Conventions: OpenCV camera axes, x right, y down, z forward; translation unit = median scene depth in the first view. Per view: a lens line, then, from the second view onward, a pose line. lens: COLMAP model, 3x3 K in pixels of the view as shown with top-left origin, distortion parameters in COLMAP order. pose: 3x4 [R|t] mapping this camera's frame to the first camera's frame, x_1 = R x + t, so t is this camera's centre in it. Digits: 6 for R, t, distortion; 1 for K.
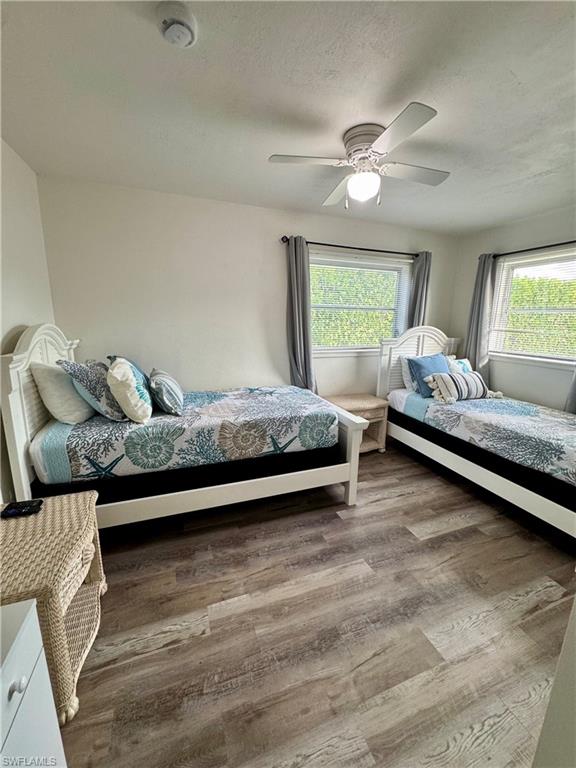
lens RADIAL K [[309.0, 0, 293.7], [0, 309.0, 383.9], [0, 0, 1]] dist [0.001822, 0.000185]
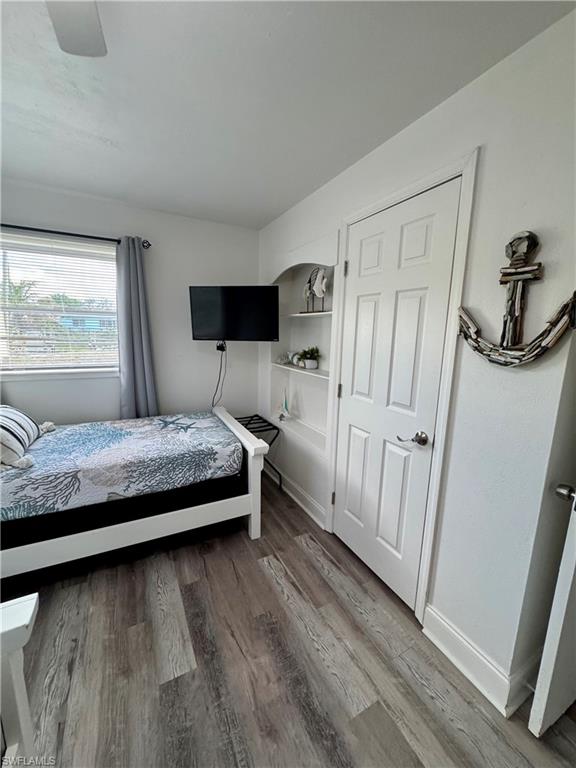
lens RADIAL K [[308.8, 0, 286.2], [0, 308.8, 384.5], [0, 0, 1]] dist [0.001768, 0.000296]
pose [[-0.107489, -0.196348, 0.974625, -0.094738], [0.179580, 0.960346, 0.213277, -0.126589], [-0.977853, 0.197948, -0.067966, 0.537394]]
